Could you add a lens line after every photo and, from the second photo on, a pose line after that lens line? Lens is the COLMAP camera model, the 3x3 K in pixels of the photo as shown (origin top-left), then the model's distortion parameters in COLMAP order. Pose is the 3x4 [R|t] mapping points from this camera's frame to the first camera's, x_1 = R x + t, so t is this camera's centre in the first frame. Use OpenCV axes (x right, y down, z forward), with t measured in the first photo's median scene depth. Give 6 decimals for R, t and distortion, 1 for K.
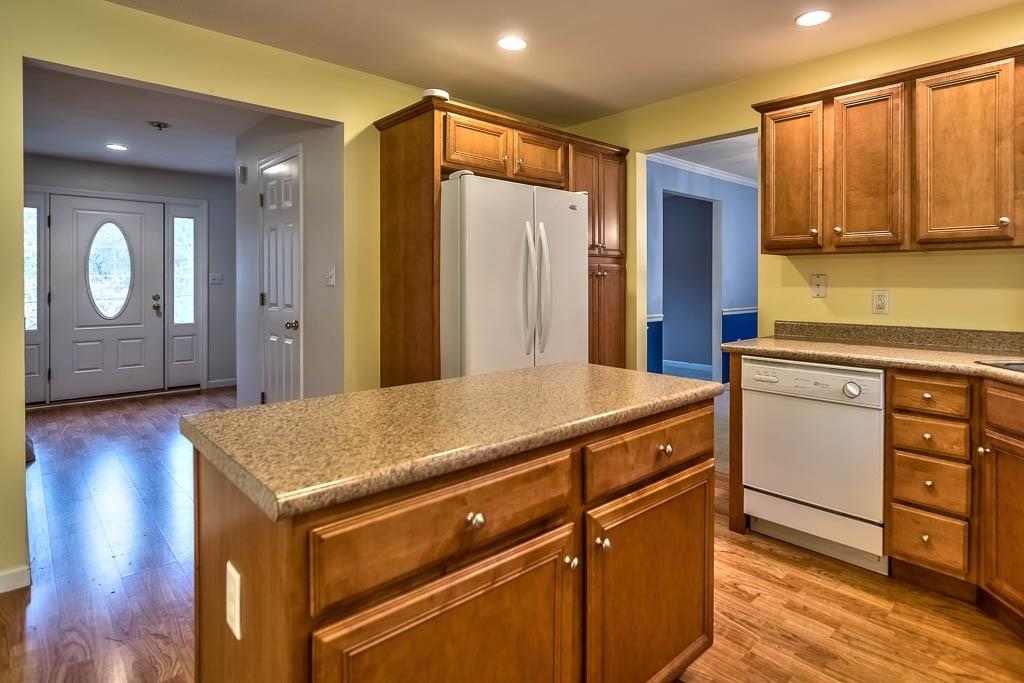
lens RADIAL K [[551.4, 0, 547.2], [0, 551.4, 283.8], [0, 0, 1]] dist [0.005310, 0.001056]
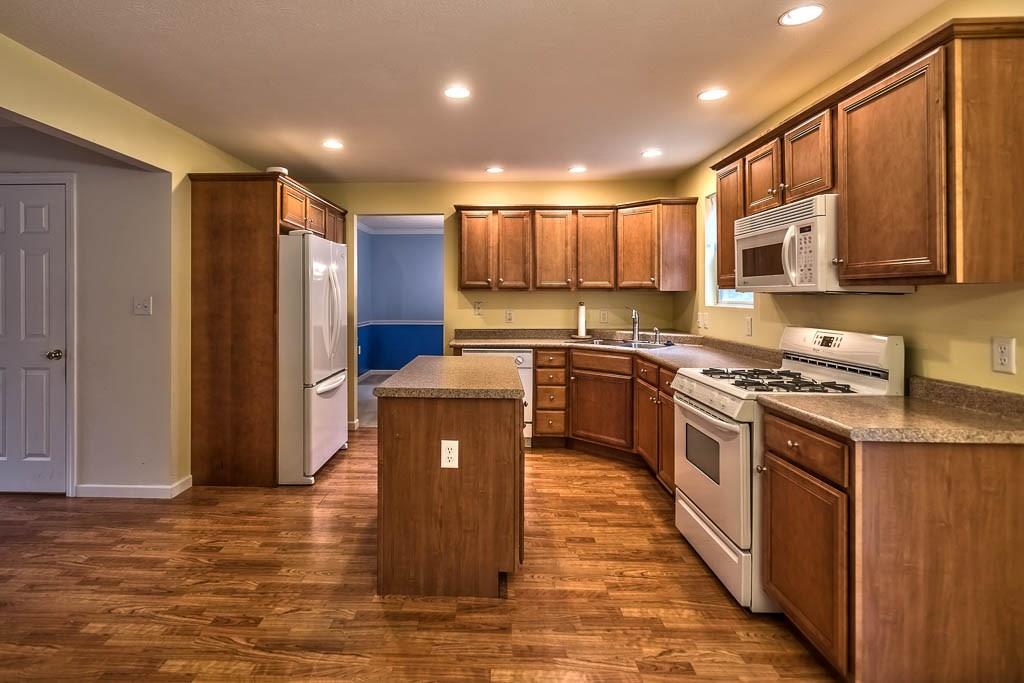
lens RADIAL K [[529.1, 0, 456.3], [0, 529.1, 295.9], [0, 0, 1]] dist [-0.003506, 0.001815]
pose [[0.745918, 0.000140, 0.666038, -0.871110], [0.002936, 0.999990, -0.003498, -0.038037], [-0.666031, 0.004565, 0.745910, -0.290476]]
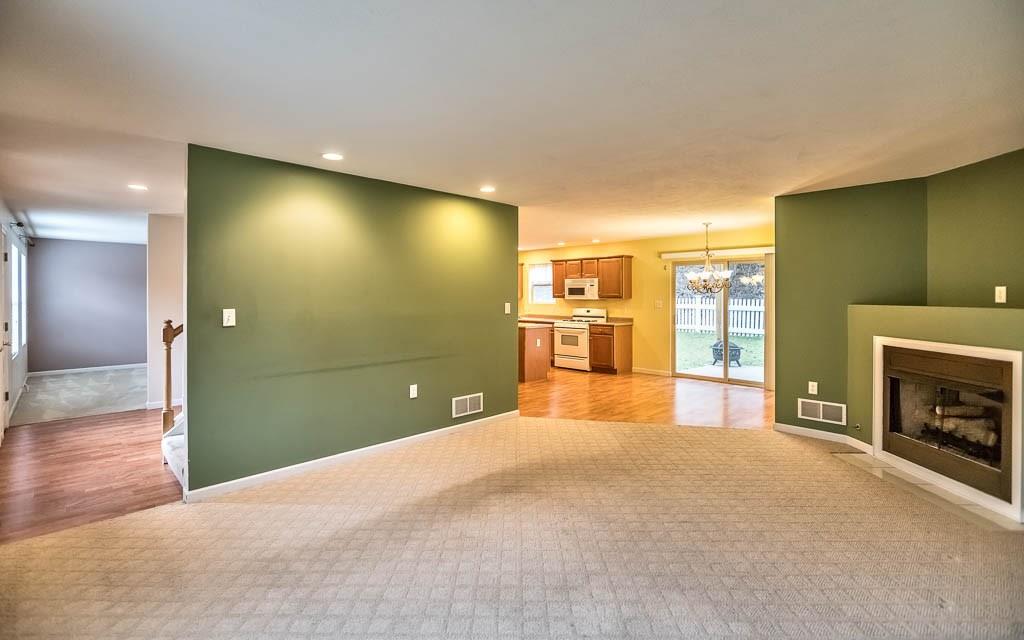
lens RADIAL K [[511.0, 0, 498.4], [0, 511.0, 296.7], [0, 0, 1]] dist [-0.005913, 0.003267]
pose [[0.018309, -0.004642, 0.999822, -3.775021], [0.004846, 0.999978, 0.004554, -0.089957], [-0.999821, 0.004762, 0.018331, 0.643637]]
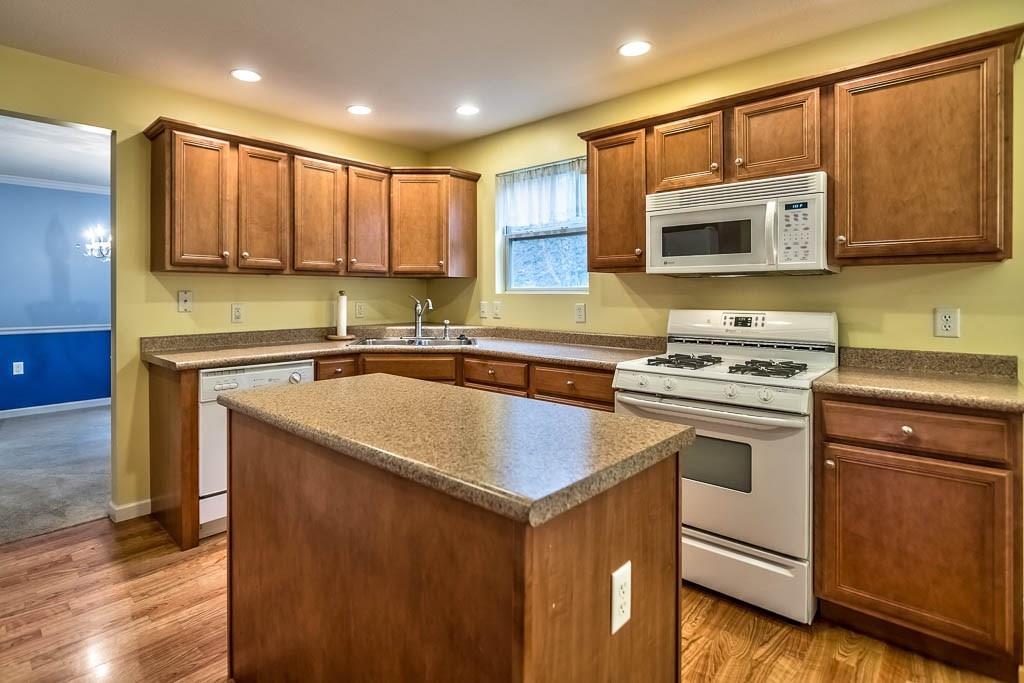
lens RADIAL K [[523.2, 0, 469.5], [0, 523.2, 296.9], [0, 0, 1]] dist [-0.011618, 0.002088]
pose [[-0.027209, -0.005496, 0.999615, -0.673243], [0.005234, 0.999970, 0.005640, -0.008917], [-0.999616, 0.005385, -0.027180, 0.571473]]
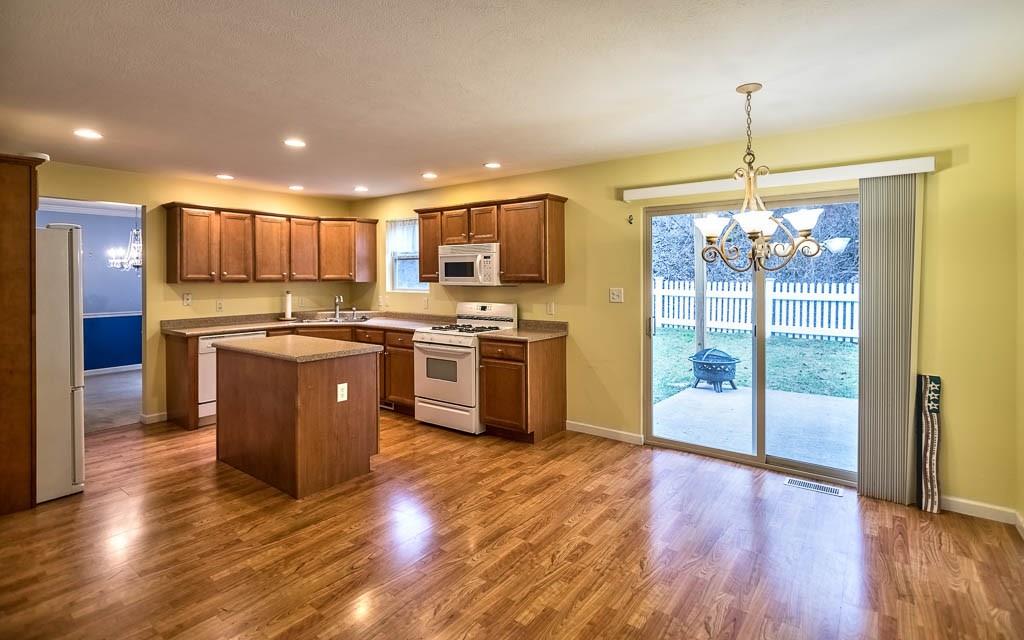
lens RADIAL K [[511.0, 0, 545.7], [0, 511.0, 278.8], [0, 0, 1]] dist [-0.005913, 0.003267]
pose [[-0.176115, -0.005220, 0.984356, -1.777454], [0.007832, 0.999947, 0.006704, -0.084583], [-0.984338, 0.008890, -0.176065, 0.115941]]
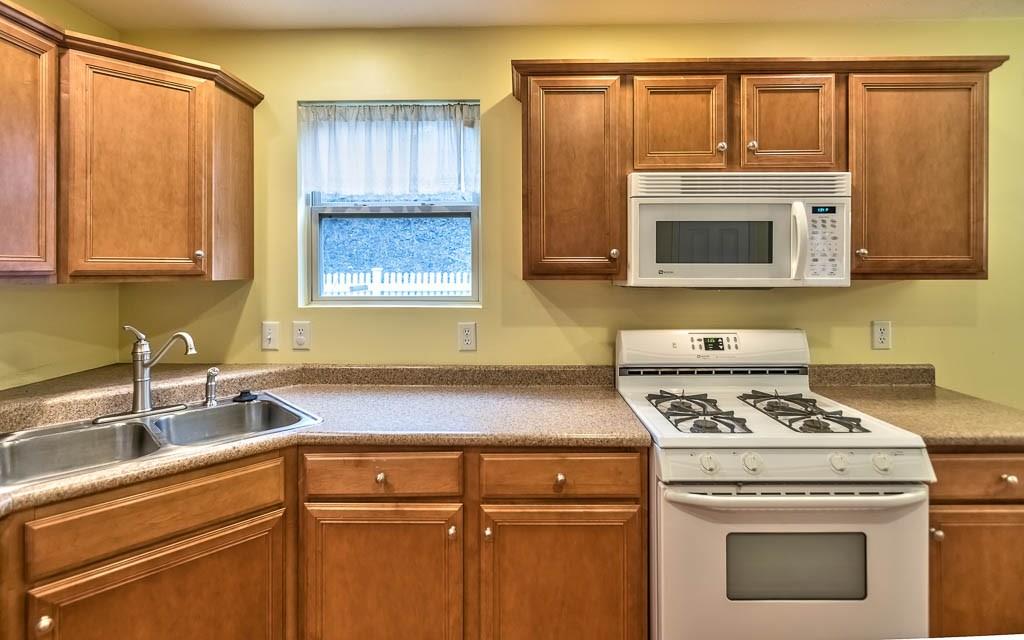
lens RADIAL K [[511.0, 0, 513.8], [0, 511.0, 265.1], [0, 0, 1]] dist [-0.005913, 0.003267]
pose [[-0.706206, 0.001986, 0.708004, -0.002154], [0.005483, 0.999981, 0.002664, -0.082273], [-0.707985, 0.005764, -0.706204, 0.807904]]
